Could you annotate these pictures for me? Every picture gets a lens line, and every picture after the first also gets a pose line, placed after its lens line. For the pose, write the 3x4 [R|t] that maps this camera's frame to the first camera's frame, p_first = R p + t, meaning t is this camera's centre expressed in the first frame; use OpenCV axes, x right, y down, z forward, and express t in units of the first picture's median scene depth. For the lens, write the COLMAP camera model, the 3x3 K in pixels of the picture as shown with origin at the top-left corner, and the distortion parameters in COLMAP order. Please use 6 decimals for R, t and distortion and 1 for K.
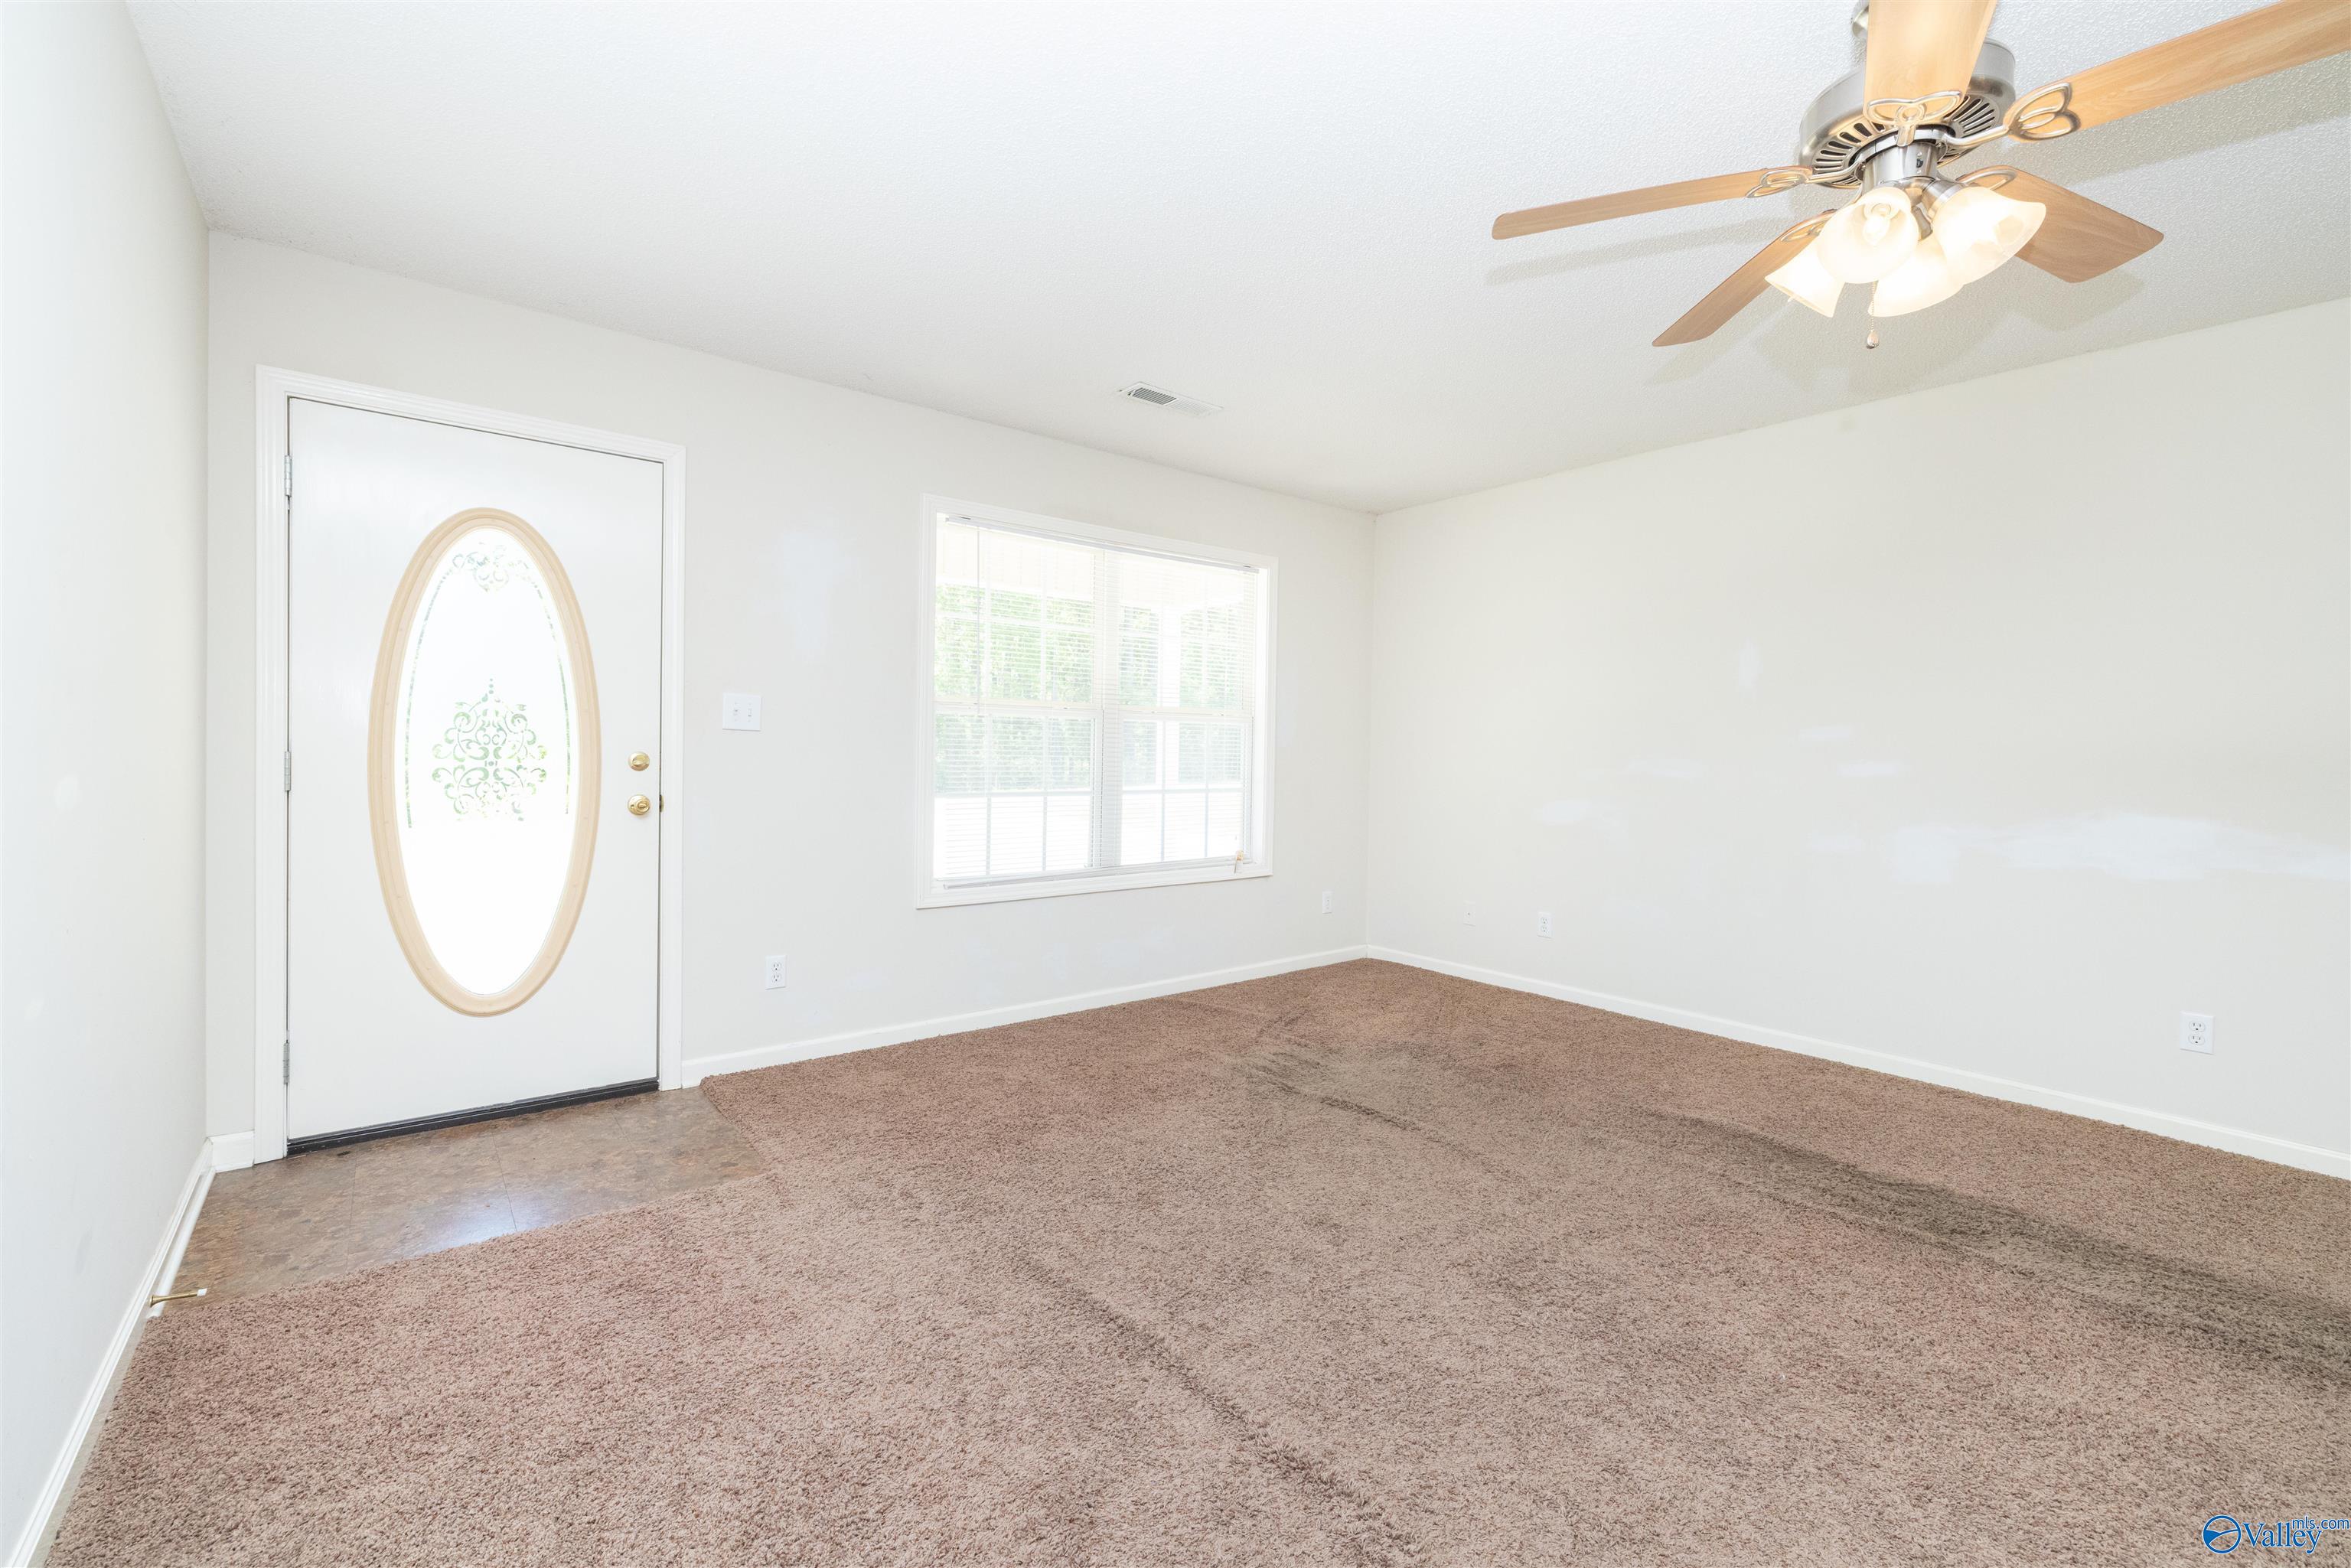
lens RADIAL K [[987.0, 0, 1172.6], [0, 987.0, 770.2], [0, 0, 1]] dist [0.000451, 0.000819]
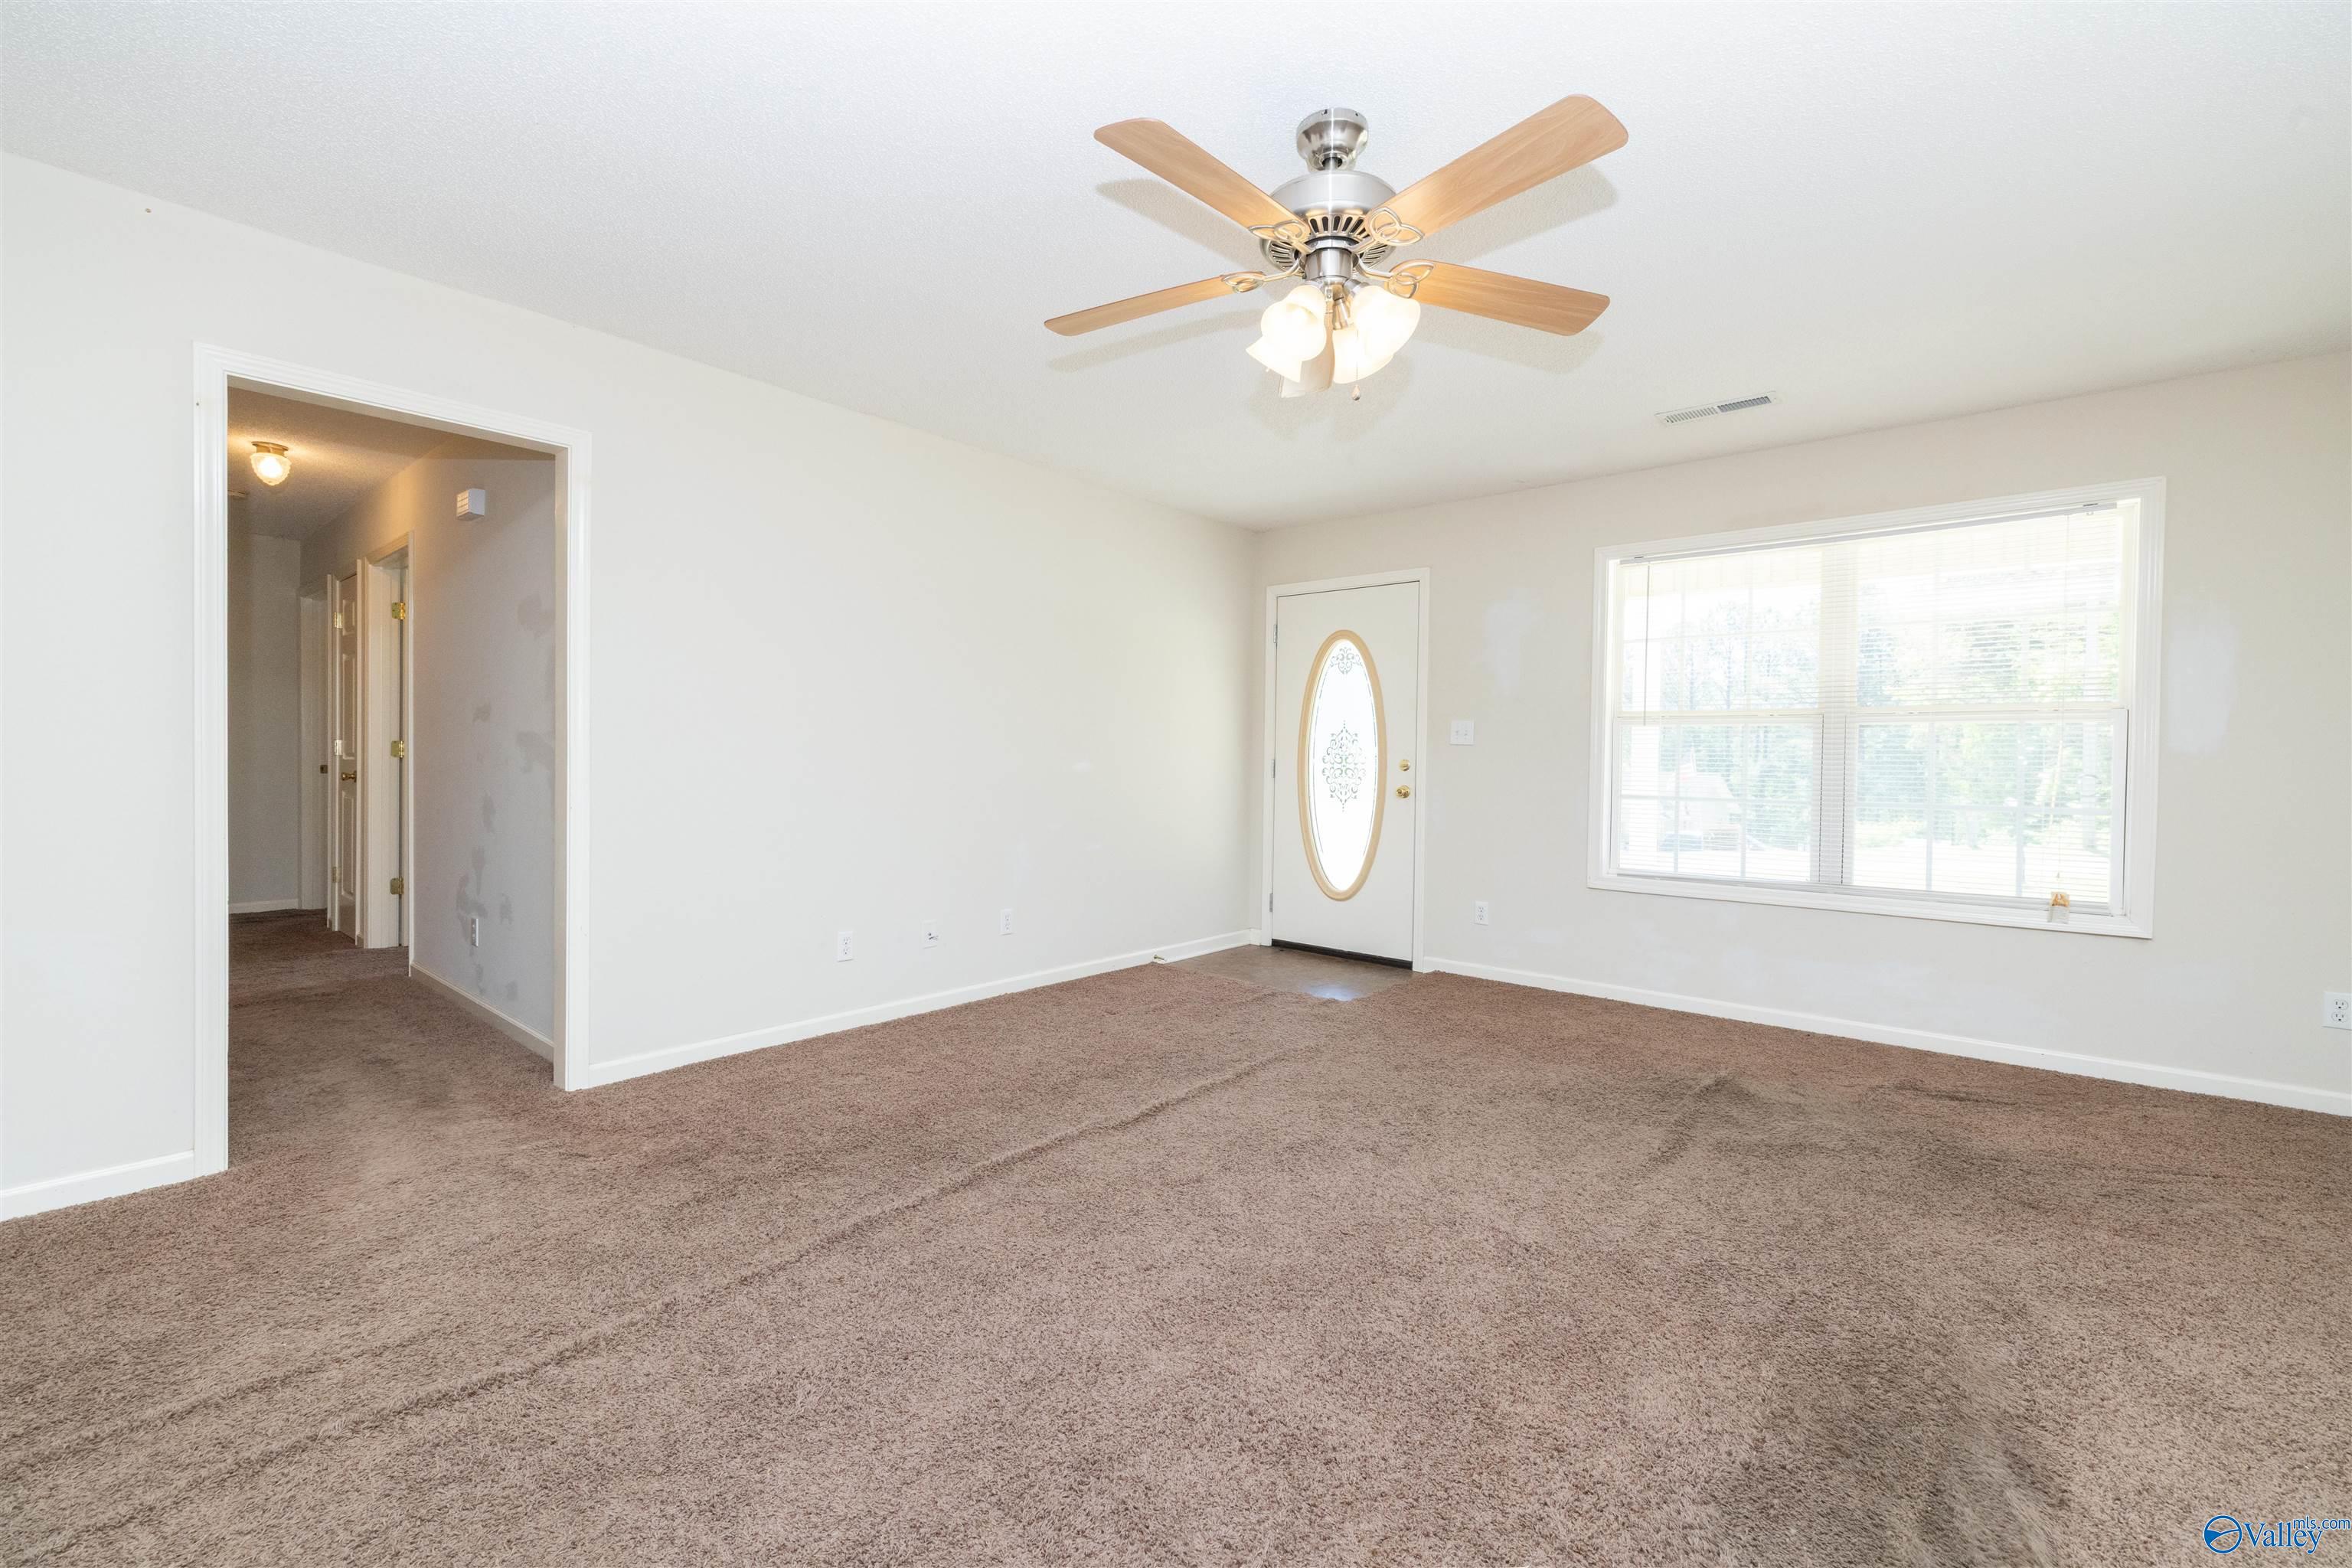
lens RADIAL K [[987.5, 0, 1173.1], [0, 987.5, 770.2], [0, 0, 1]] dist [0.000451, 0.000819]
pose [[0.187370, -0.001173, -0.982289, 1.035085], [-0.028853, 0.999561, -0.006698, 0.021755], [0.981866, 0.029597, 0.187254, 0.319942]]
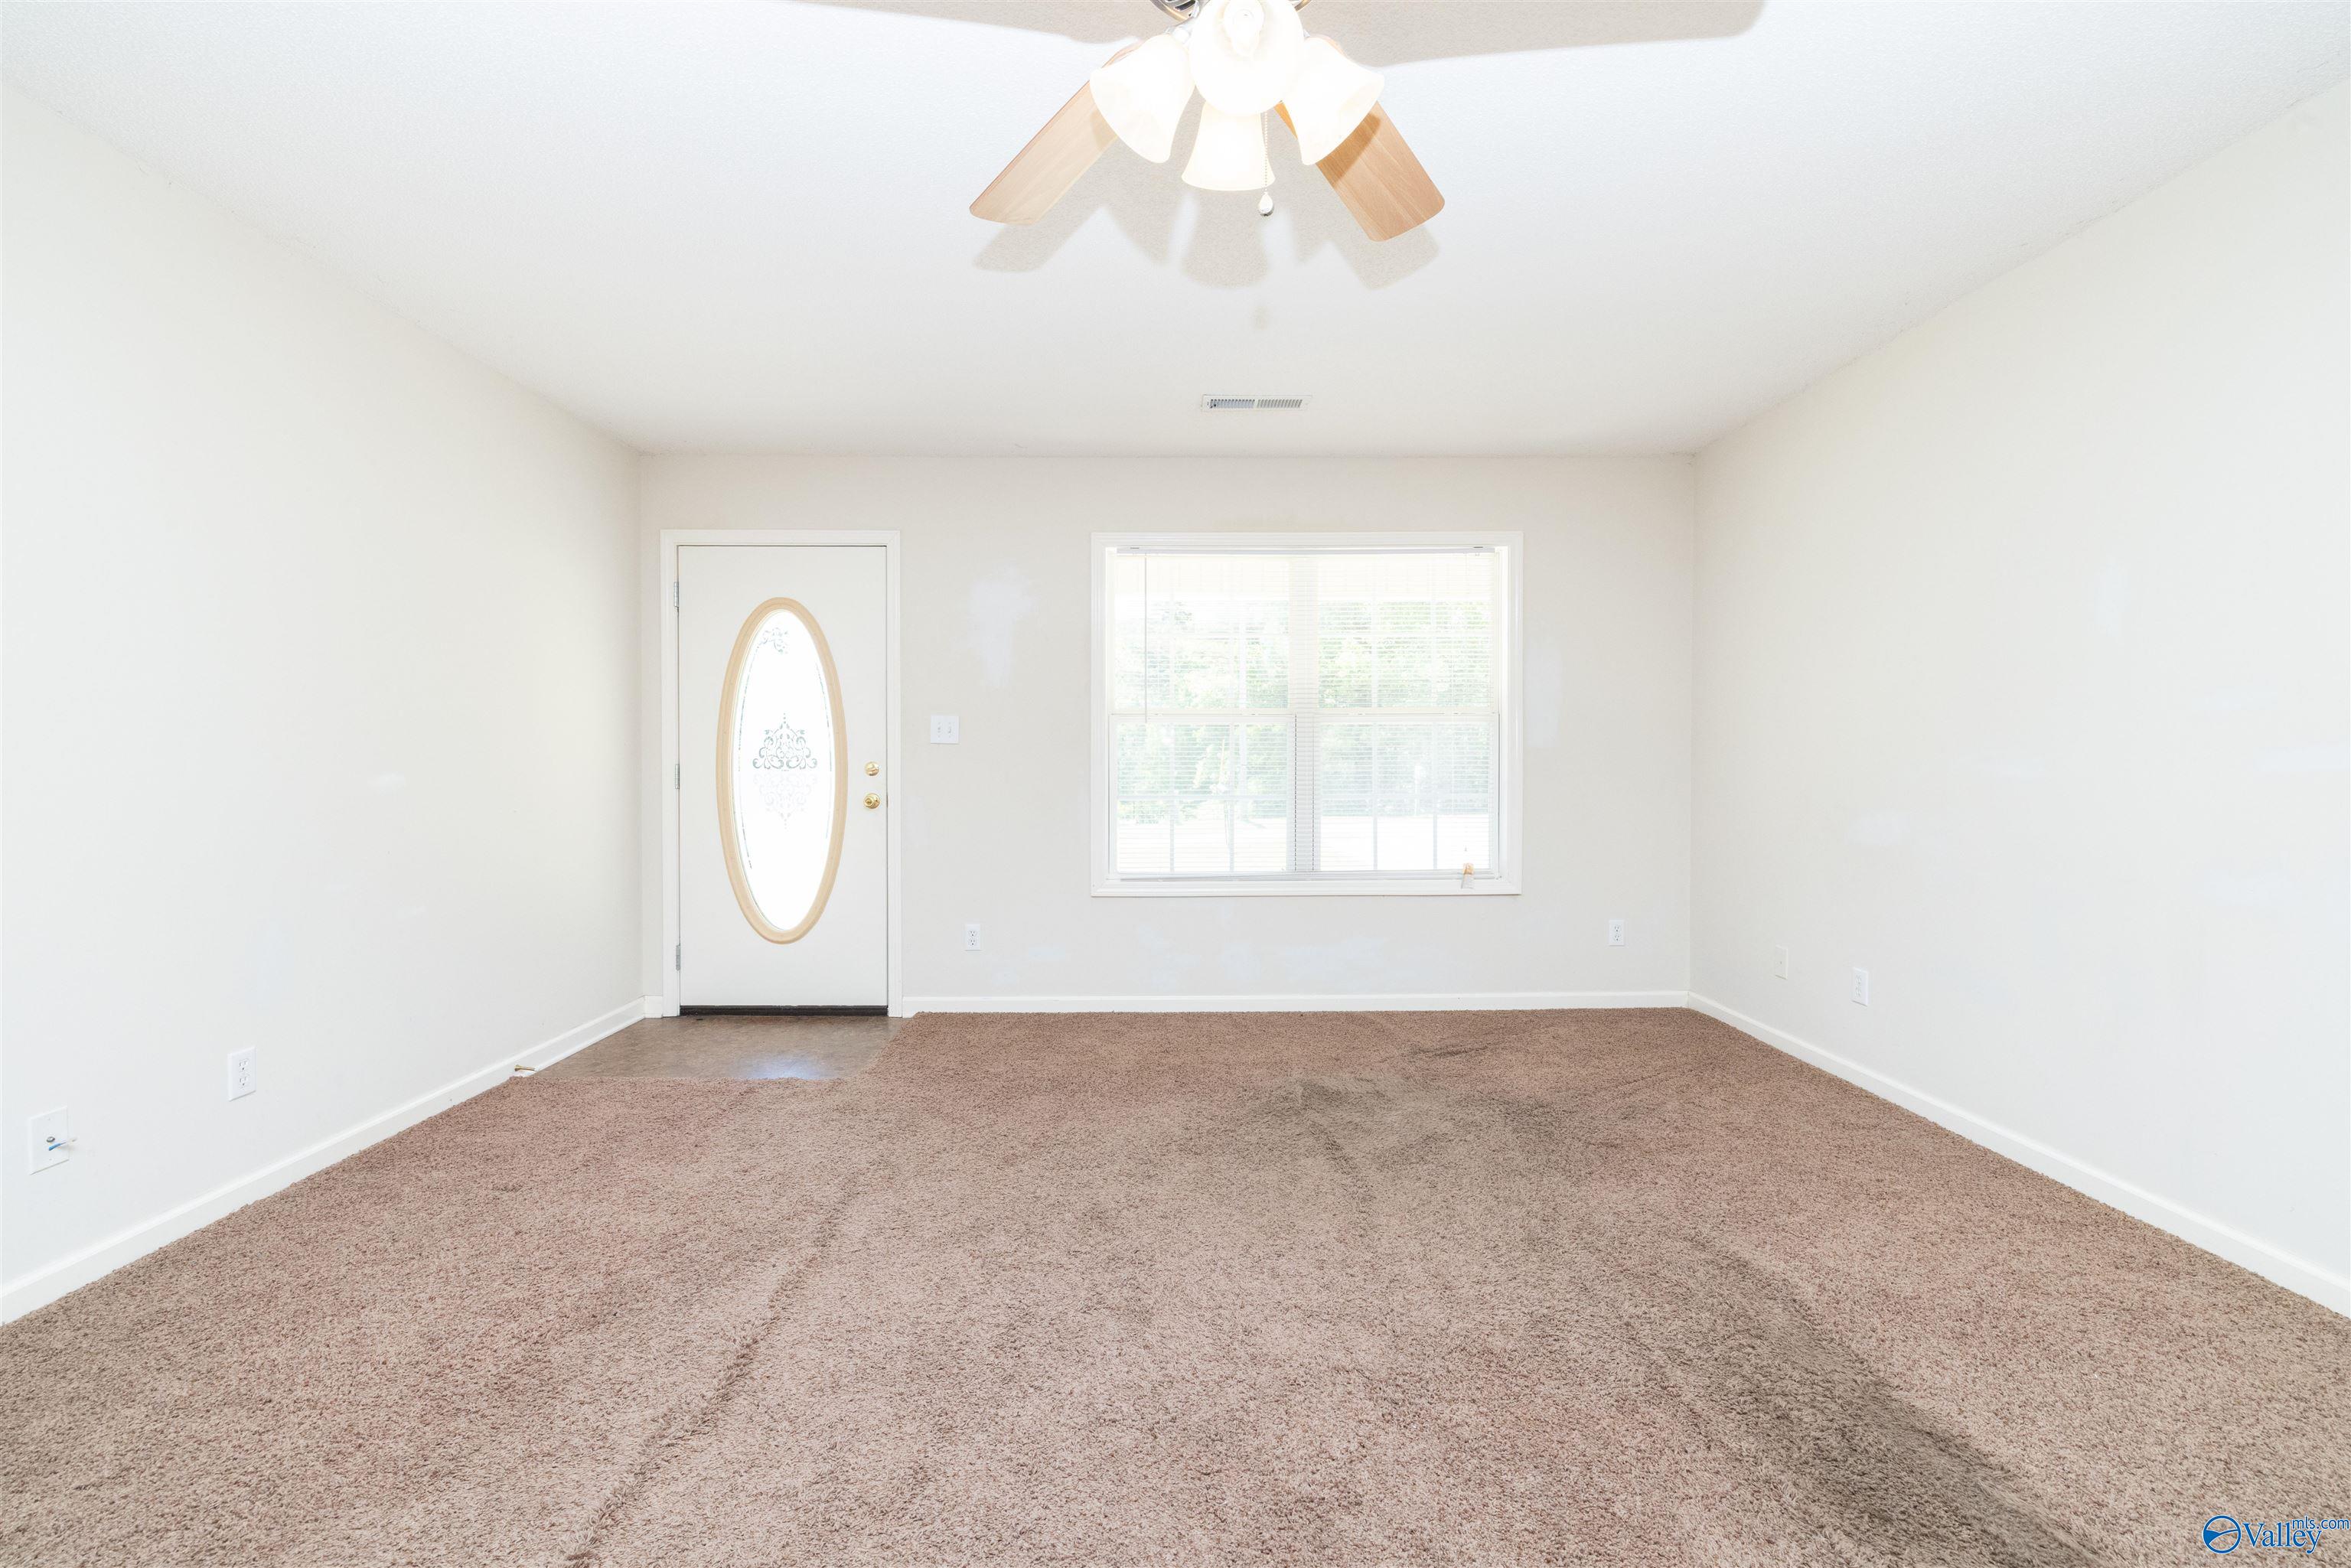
lens RADIAL K [[987.0, 0, 1172.6], [0, 987.0, 770.2], [0, 0, 1]] dist [0.000451, 0.000819]
pose [[0.788106, -0.011530, -0.615431, 0.633980], [0.002563, 0.999877, -0.015451, 0.015093], [0.615534, 0.010600, 0.788039, 0.192156]]
